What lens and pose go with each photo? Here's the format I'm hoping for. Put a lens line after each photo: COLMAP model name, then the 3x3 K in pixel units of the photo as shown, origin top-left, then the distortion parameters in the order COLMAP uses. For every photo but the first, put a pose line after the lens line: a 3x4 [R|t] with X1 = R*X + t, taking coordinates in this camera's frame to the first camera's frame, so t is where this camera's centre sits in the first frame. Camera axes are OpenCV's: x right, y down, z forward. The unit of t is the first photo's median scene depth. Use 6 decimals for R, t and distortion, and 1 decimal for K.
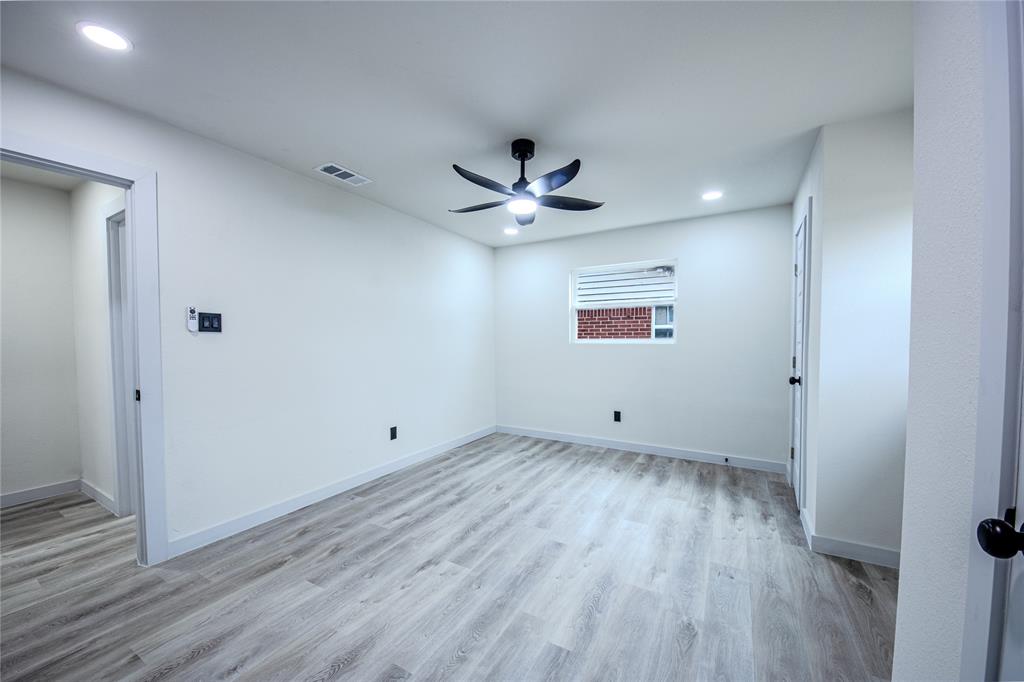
lens RADIAL K [[409.3, 0, 512.0], [0, 409.3, 341.0], [0, 0, 1]] dist [0.022302, -0.020447]
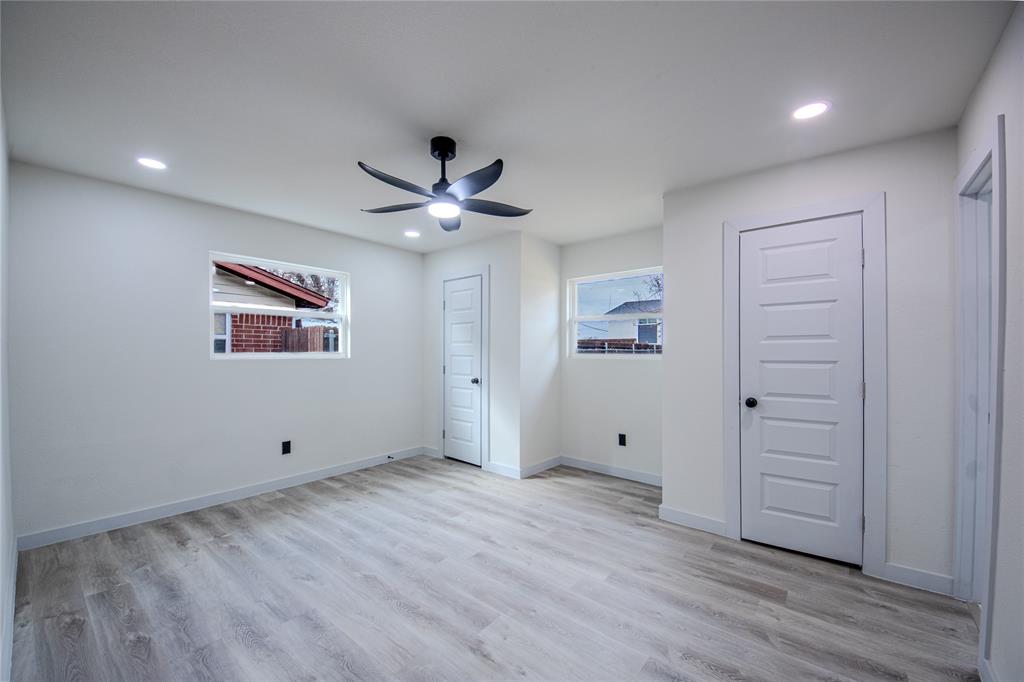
lens RADIAL K [[409.3, 0, 512.0], [0, 409.3, 341.0], [0, 0, 1]] dist [0.022302, -0.020447]
pose [[0.125612, 0.020485, 0.991868, -0.609810], [0.008446, 0.999728, -0.021717, -0.010388], [-0.992044, 0.011106, 0.125405, 0.529021]]
